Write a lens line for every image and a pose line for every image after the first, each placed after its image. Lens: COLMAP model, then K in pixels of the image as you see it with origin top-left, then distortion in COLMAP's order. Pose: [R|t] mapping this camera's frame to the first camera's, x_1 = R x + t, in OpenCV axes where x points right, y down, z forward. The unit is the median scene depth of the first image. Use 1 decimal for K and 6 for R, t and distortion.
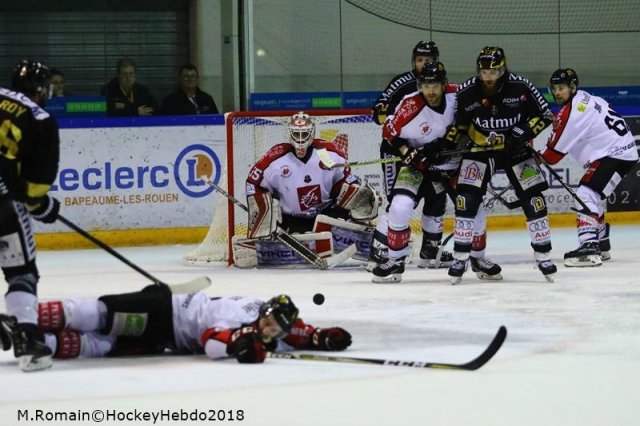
lens RADIAL K [[4010.5, 0, 318.4], [0, 4010.5, 179.4], [0, 0, 1]] dist [0.243889, 13.493859]
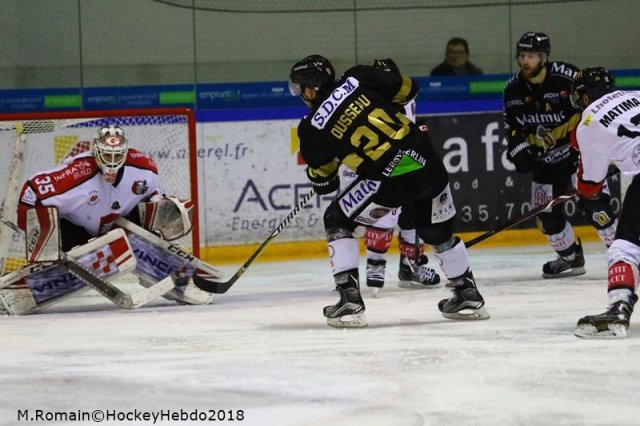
lens RADIAL K [[4010.5, 0, 318.4], [0, 4010.5, 179.4], [0, 0, 1]] dist [0.243889, 13.493859]
pose [[0.996096, -0.014534, 0.087069, -0.016798], [0.015445, 0.999833, -0.009799, 0.004727], [-0.086912, 0.011105, 0.996154, 0.210144]]
